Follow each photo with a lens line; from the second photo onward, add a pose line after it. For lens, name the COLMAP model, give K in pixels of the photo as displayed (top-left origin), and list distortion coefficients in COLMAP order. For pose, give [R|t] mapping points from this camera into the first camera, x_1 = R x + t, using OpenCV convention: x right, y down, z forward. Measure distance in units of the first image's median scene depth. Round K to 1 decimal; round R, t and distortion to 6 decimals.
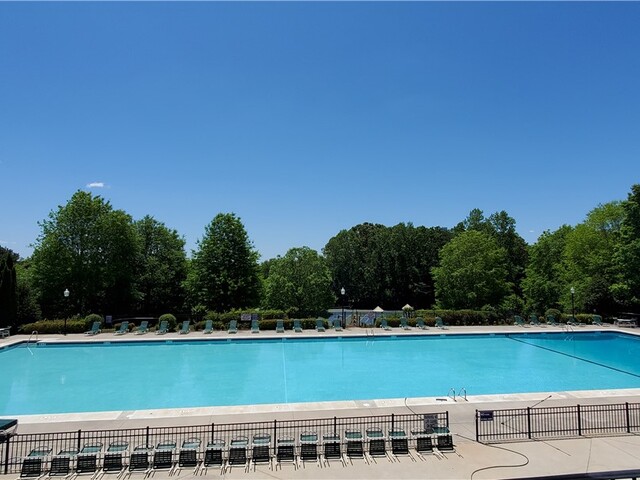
lens RADIAL K [[493.4, 0, 317.5], [0, 493.4, 241.8], [0, 0, 1]] dist [0.004472, -0.000304]
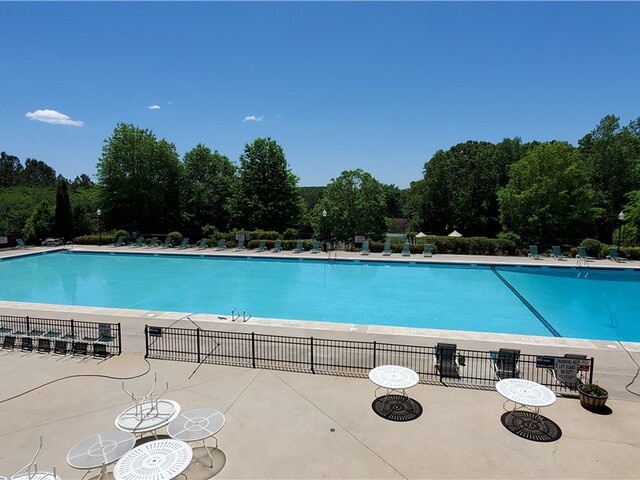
lens RADIAL K [[493.4, 0, 317.5], [0, 493.4, 241.8], [0, 0, 1]] dist [0.004472, -0.000304]
pose [[0.906275, 0.033333, -0.421372, 0.445566], [0.028079, 0.989936, 0.138701, 0.020611], [0.421754, -0.137533, 0.896219, 0.119905]]
